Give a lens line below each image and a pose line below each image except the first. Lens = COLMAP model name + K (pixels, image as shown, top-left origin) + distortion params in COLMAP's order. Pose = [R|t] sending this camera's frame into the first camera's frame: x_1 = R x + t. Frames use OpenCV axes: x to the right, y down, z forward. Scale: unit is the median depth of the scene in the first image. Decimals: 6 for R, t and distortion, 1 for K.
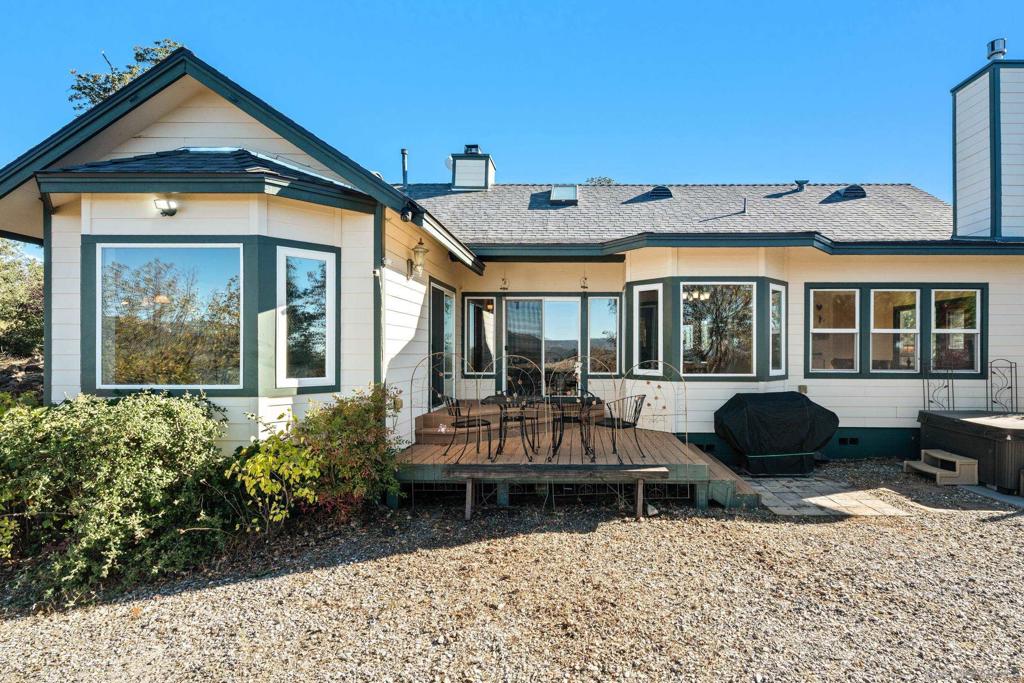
lens RADIAL K [[496.5, 0, 512.0], [0, 496.5, 341.5], [0, 0, 1]] dist [0.033204, 0.000111]
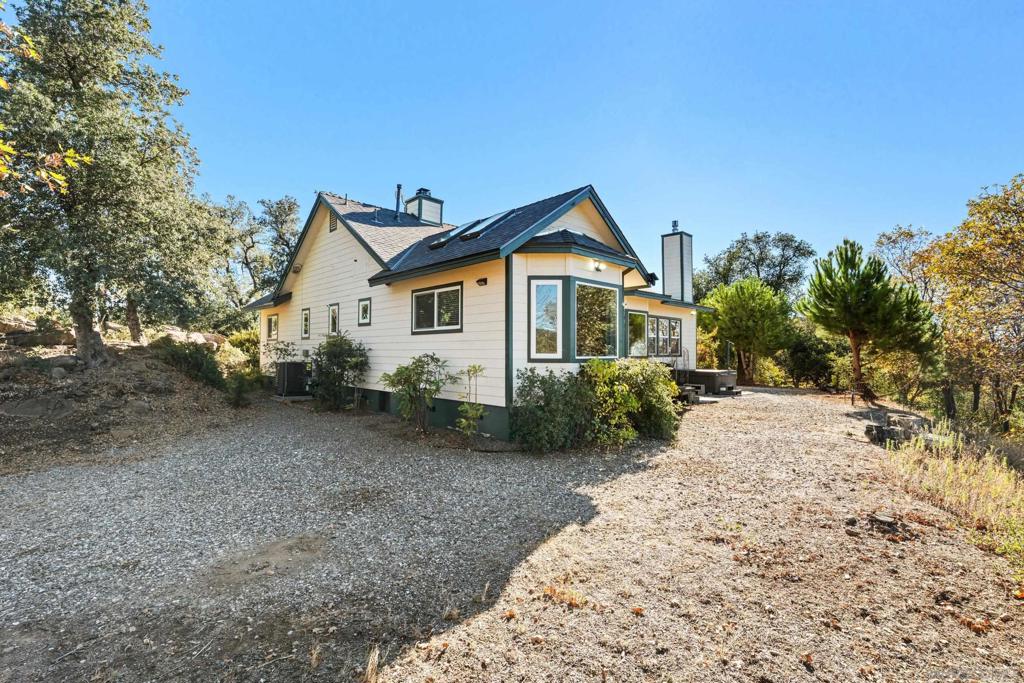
lens RADIAL K [[457.0, 0, 511.9], [0, 457.0, 346.2], [0, 0, 1]] dist [0.004440, 0.000267]
pose [[0.714648, 0.003747, 0.699474, -1.208061], [-0.006260, 0.999980, 0.001039, 0.023250], [-0.699456, -0.005121, 0.714657, -0.021976]]
